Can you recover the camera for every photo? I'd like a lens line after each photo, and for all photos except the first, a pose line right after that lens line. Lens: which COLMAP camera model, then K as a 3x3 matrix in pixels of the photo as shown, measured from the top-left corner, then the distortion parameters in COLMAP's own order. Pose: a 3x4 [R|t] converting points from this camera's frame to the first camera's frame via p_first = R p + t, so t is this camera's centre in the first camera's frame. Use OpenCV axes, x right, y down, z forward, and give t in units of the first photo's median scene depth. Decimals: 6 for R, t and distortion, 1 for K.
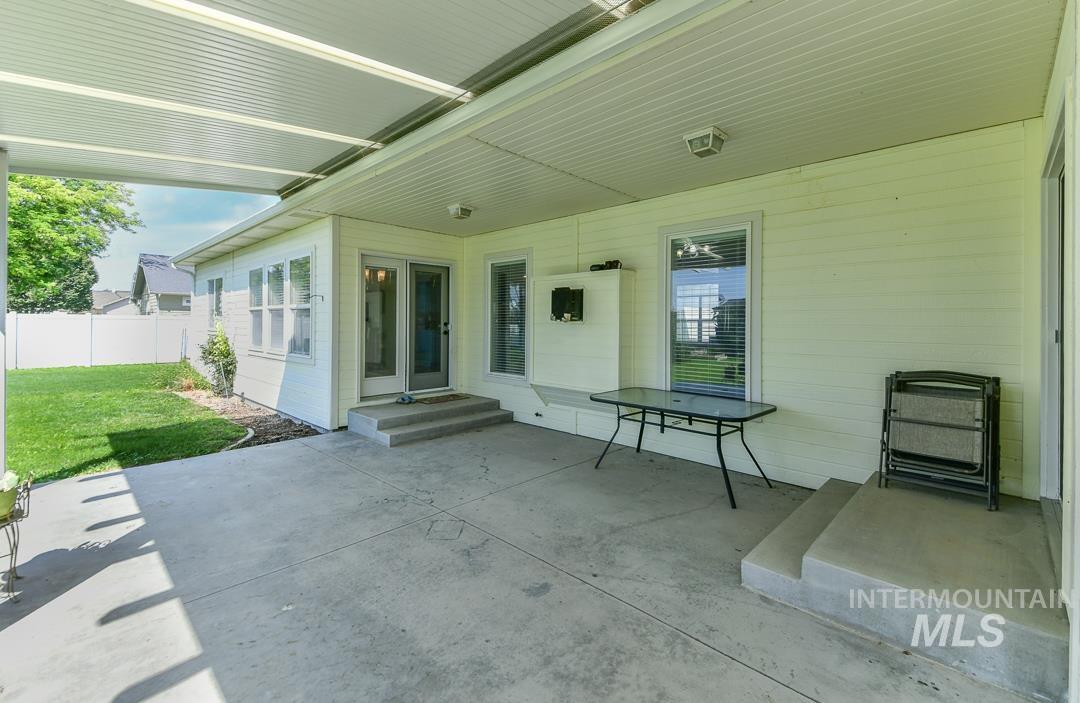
lens RADIAL K [[462.9, 0, 542.1], [0, 462.9, 322.3], [0, 0, 1]] dist [-0.000007, -0.000928]
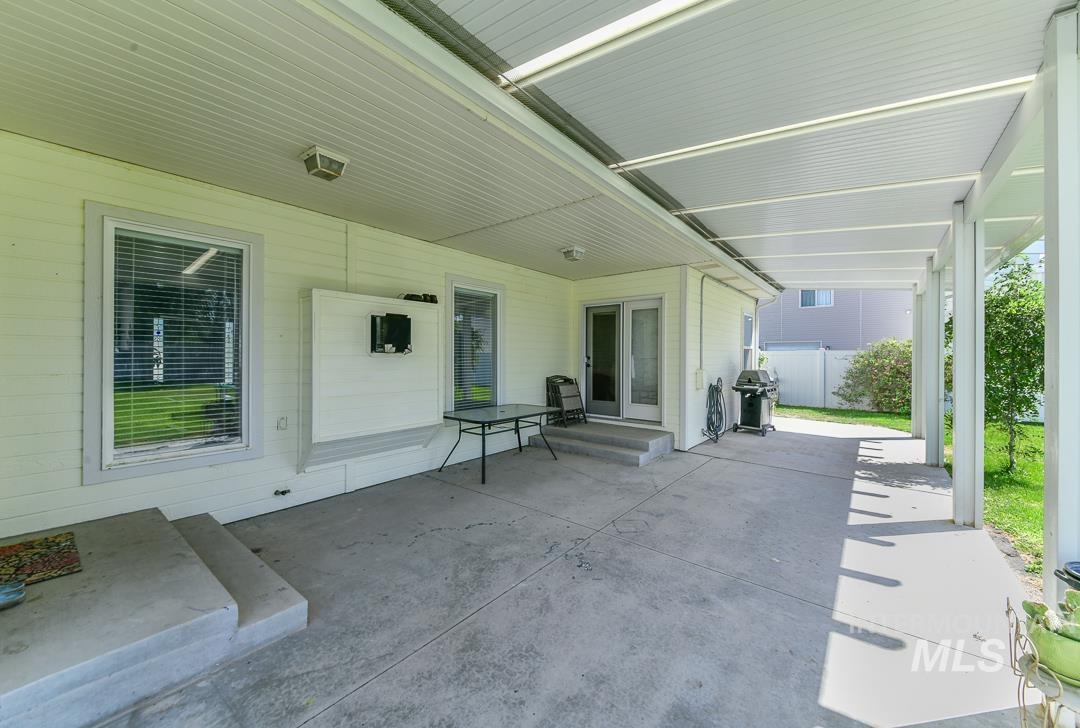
lens RADIAL K [[420.4, 0, 543.2], [0, 420.4, 349.4], [0, 0, 1]] dist [0.001193, 0.000256]
pose [[-0.091252, -0.001238, 0.995827, -1.207012], [0.004379, 0.999989, 0.001645, -0.015720], [-0.995818, 0.004511, -0.091246, 1.250200]]
